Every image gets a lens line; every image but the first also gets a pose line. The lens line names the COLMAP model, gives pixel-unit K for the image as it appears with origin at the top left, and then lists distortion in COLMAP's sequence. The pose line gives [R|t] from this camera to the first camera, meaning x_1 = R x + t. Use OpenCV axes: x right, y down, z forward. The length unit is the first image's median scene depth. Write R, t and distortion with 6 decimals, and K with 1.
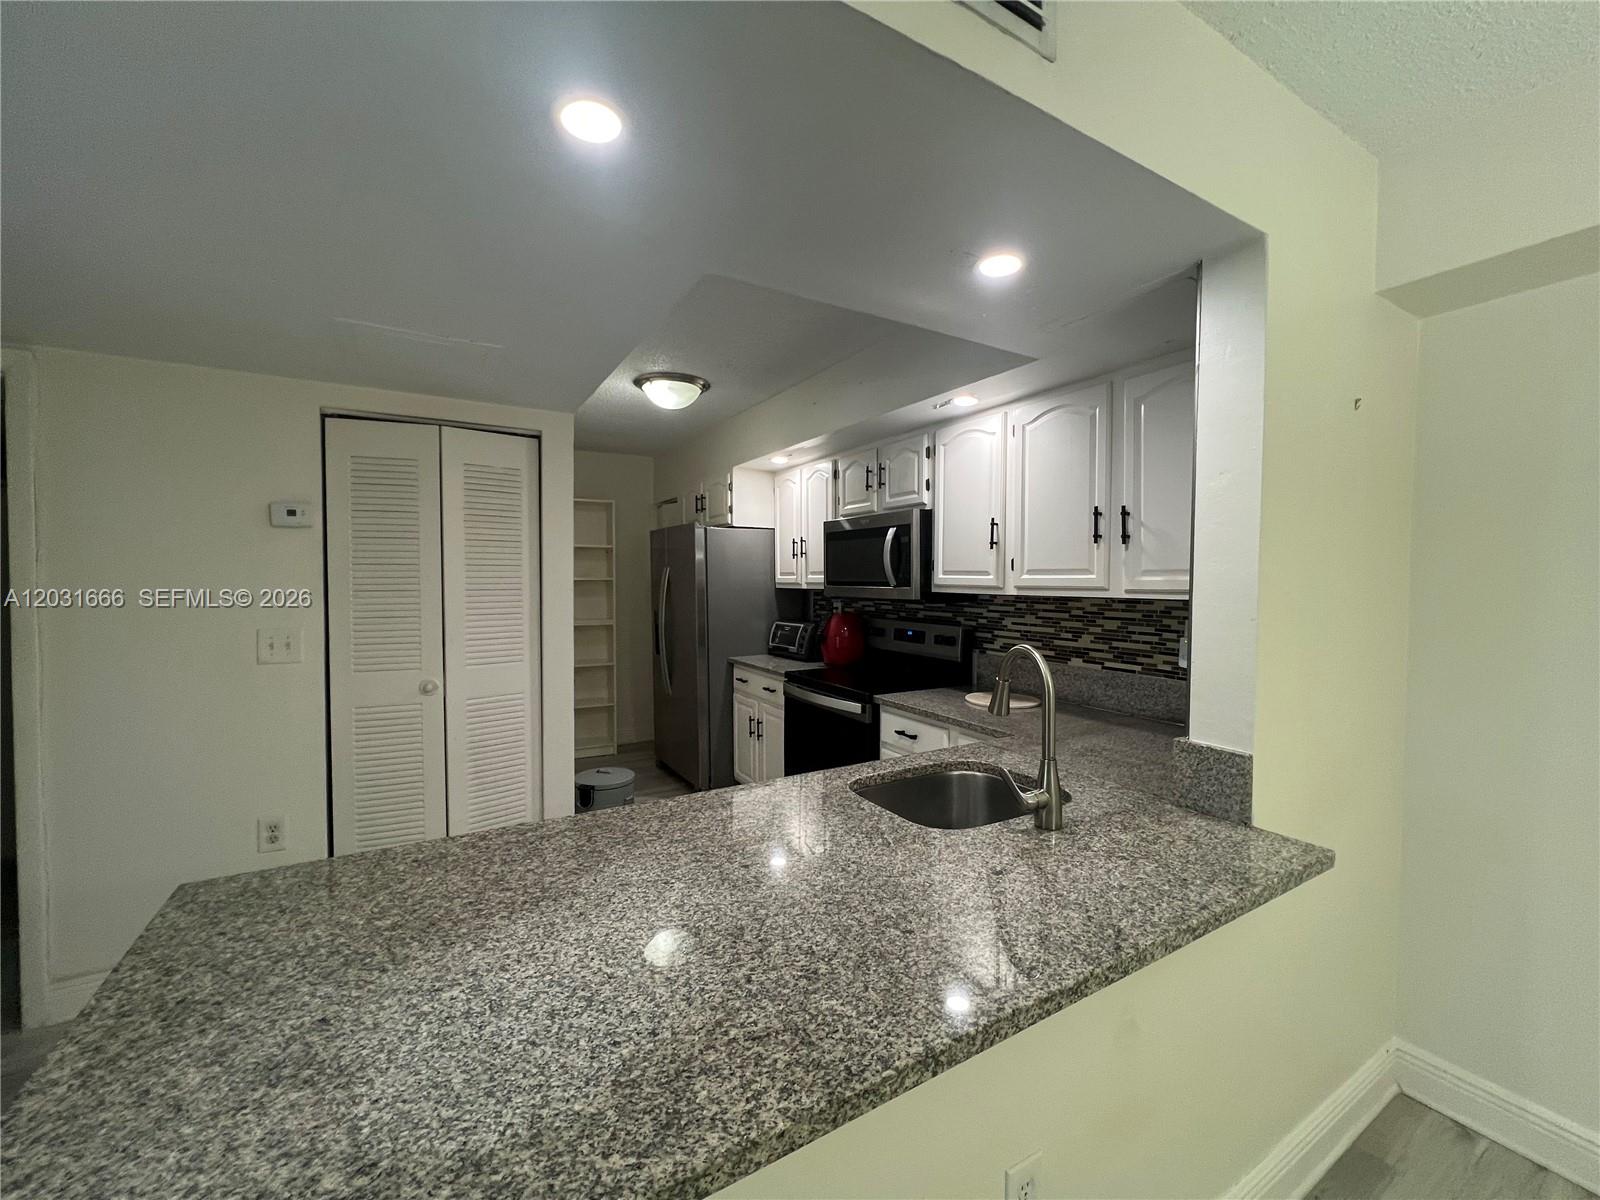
lens RADIAL K [[639.4, 0, 799.1], [0, 639.4, 594.6], [0, 0, 1]] dist [0.001478, 0.000078]
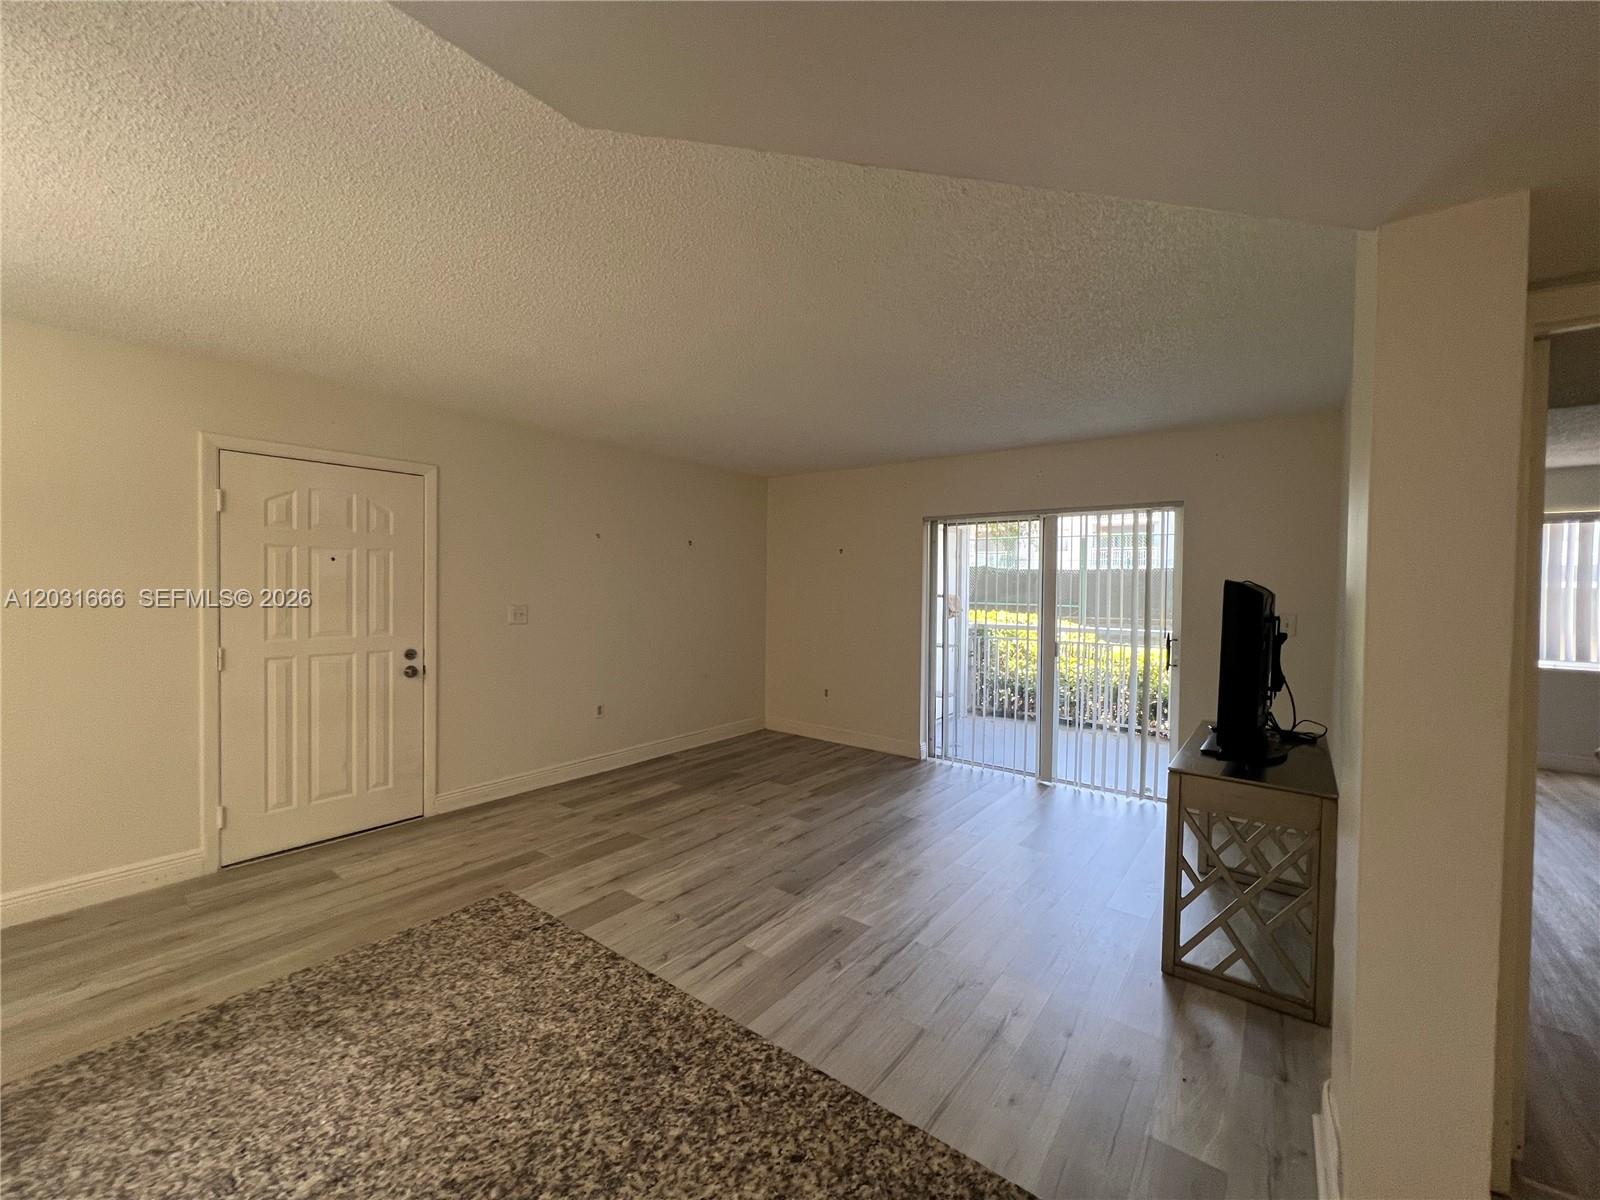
lens RADIAL K [[644.7, 0, 795.1], [0, 644.7, 602.6], [0, 0, 1]] dist [0.001098, -0.000047]
pose [[-0.931050, -0.001561, -0.364888, -0.281016], [-0.023679, 0.998142, 0.056148, -0.020045], [0.364122, 0.060917, -0.929357, 0.651617]]
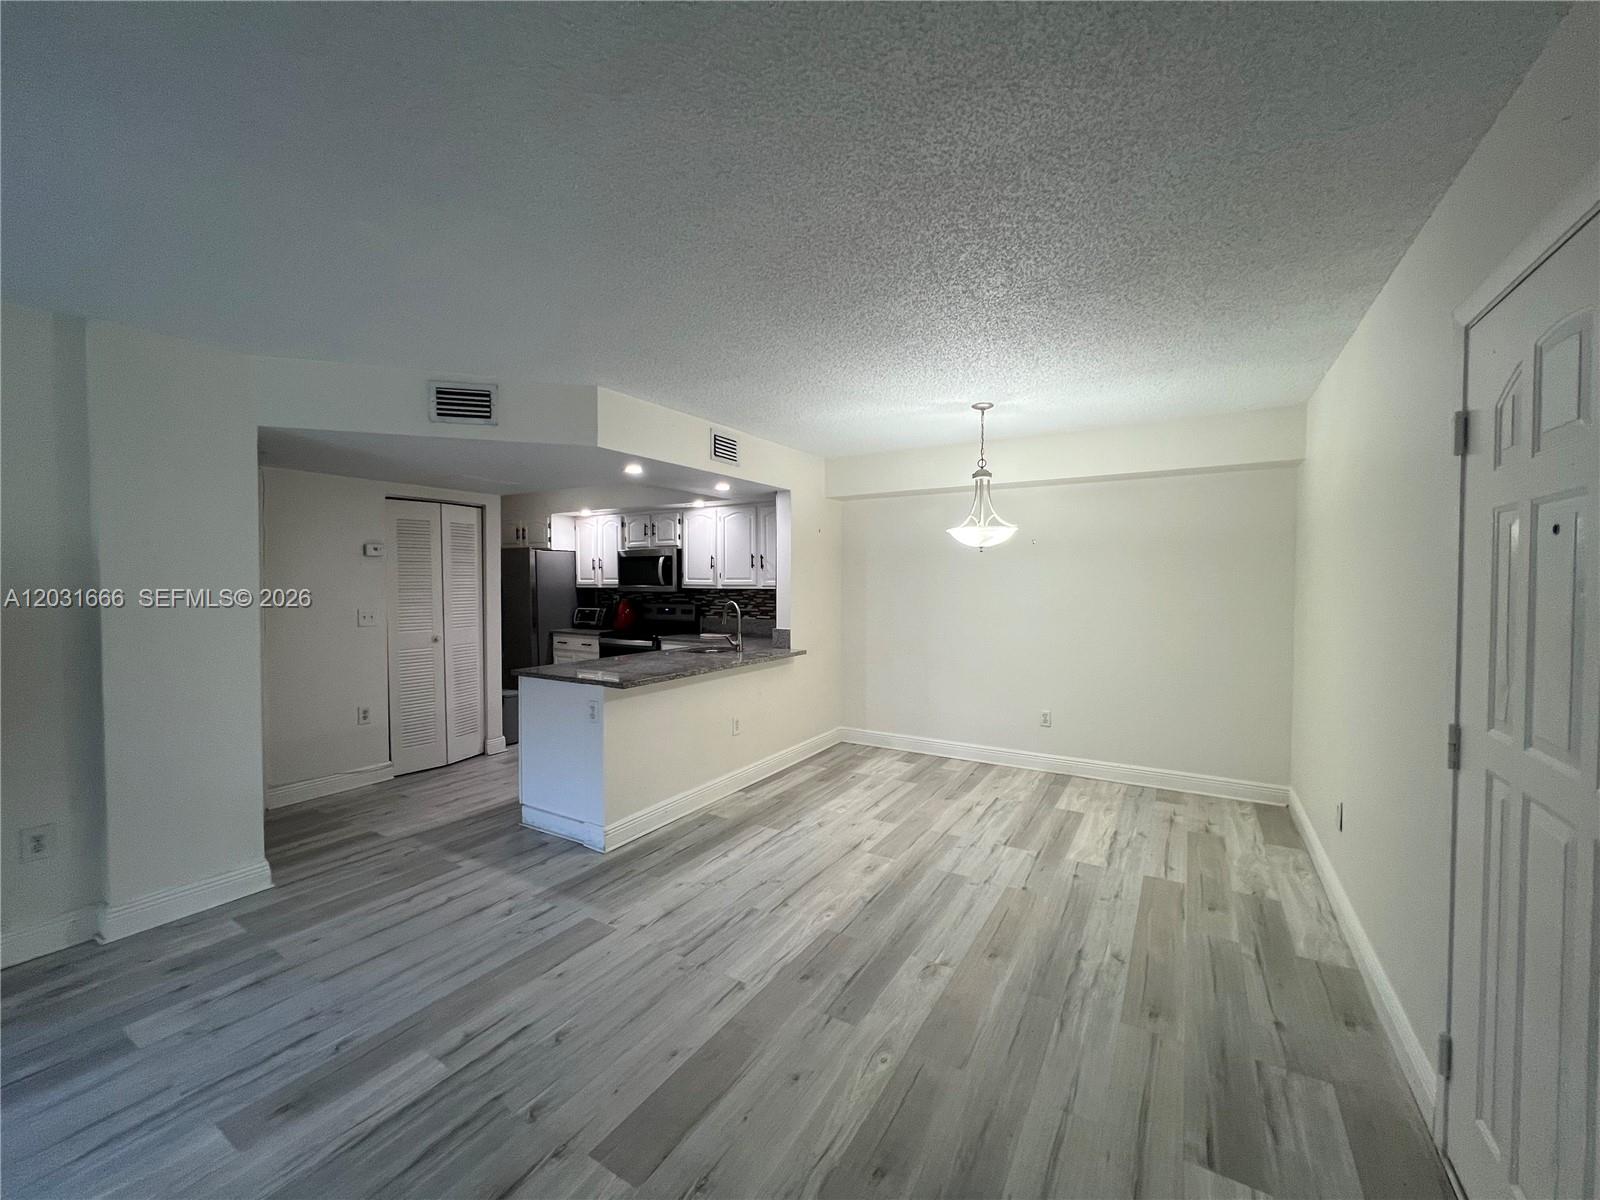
lens RADIAL K [[646.6, 0, 800.5], [0, 646.6, 596.0], [0, 0, 1]] dist [-0.000104, 0.000568]
pose [[0.879576, -0.014233, 0.475546, -0.598895], [0.014992, 0.999885, 0.002197, 0.030426], [-0.475523, 0.005196, 0.879688, -1.368469]]
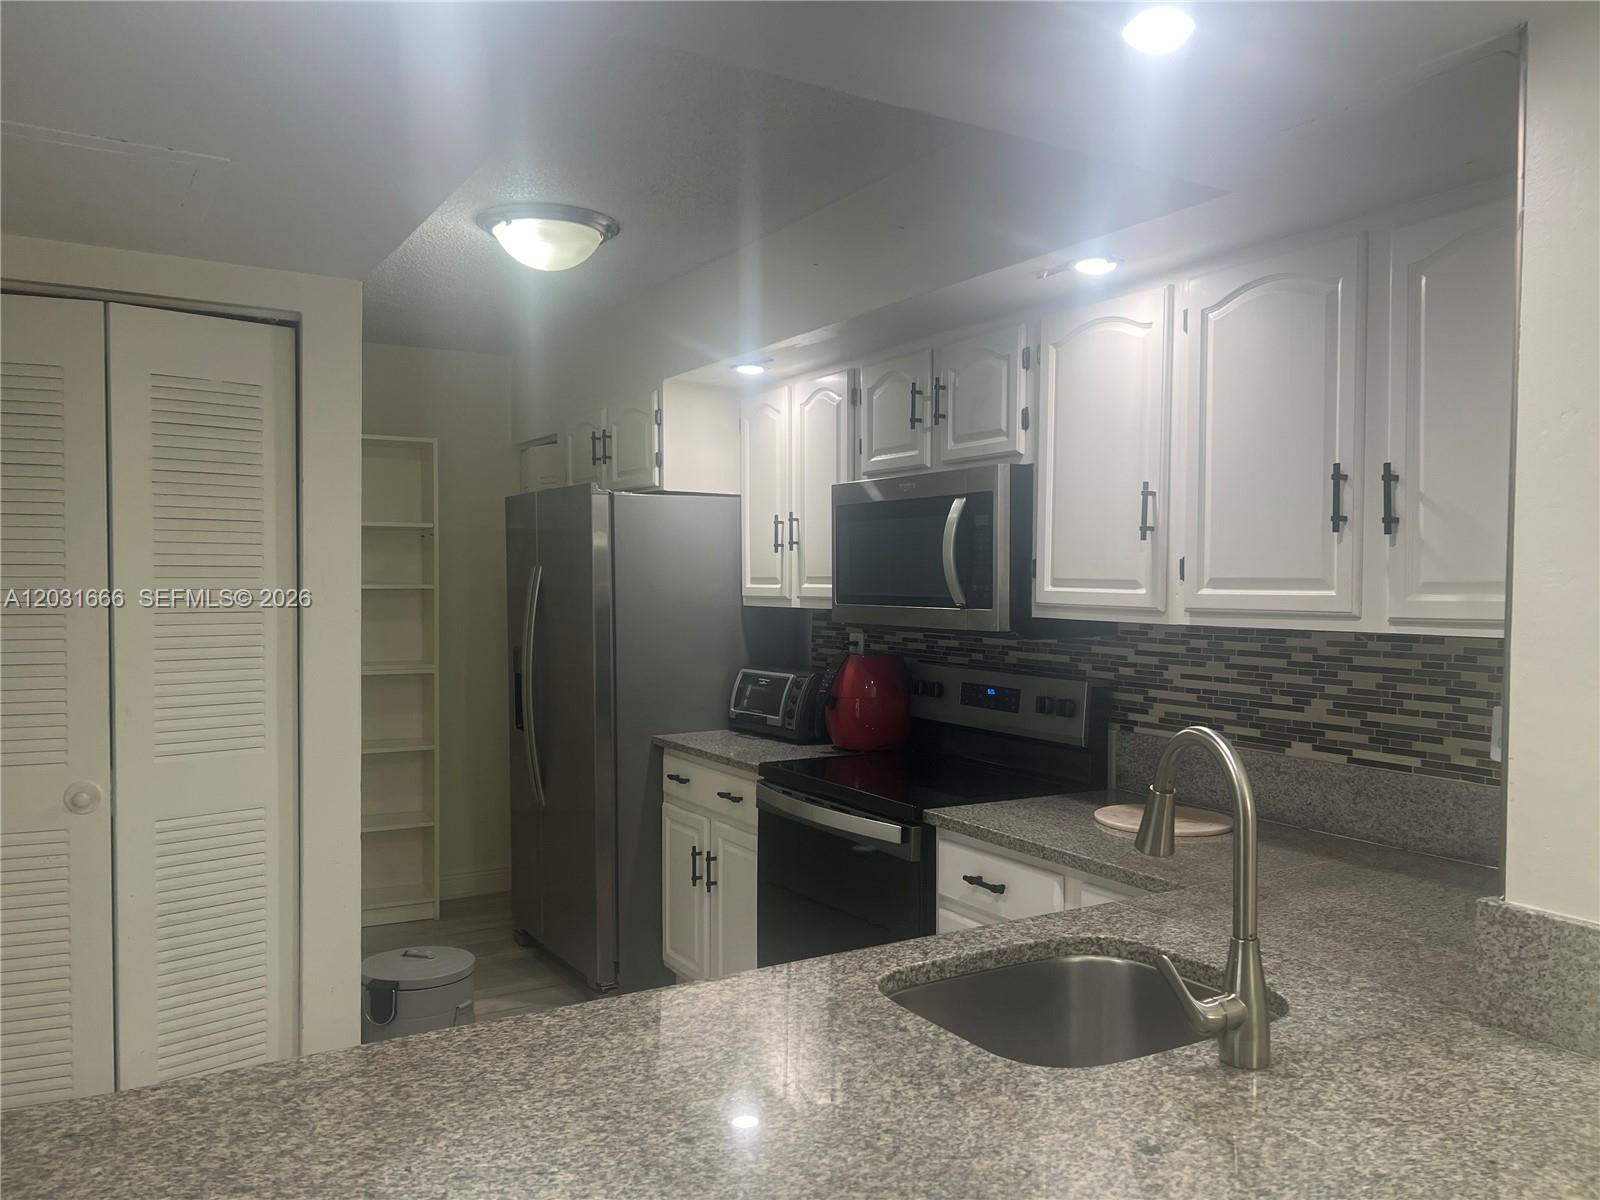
lens RADIAL K [[1201.3, 0, 807.3], [0, 1201.3, 607.9], [0, 0, 1]] dist [0.062763, -0.063213]
pose [[0.999828, 0.002071, 0.018422, -0.001171], [-0.002023, 0.999994, -0.002671, -0.011932], [-0.018427, 0.002633, 0.999827, -0.015985]]
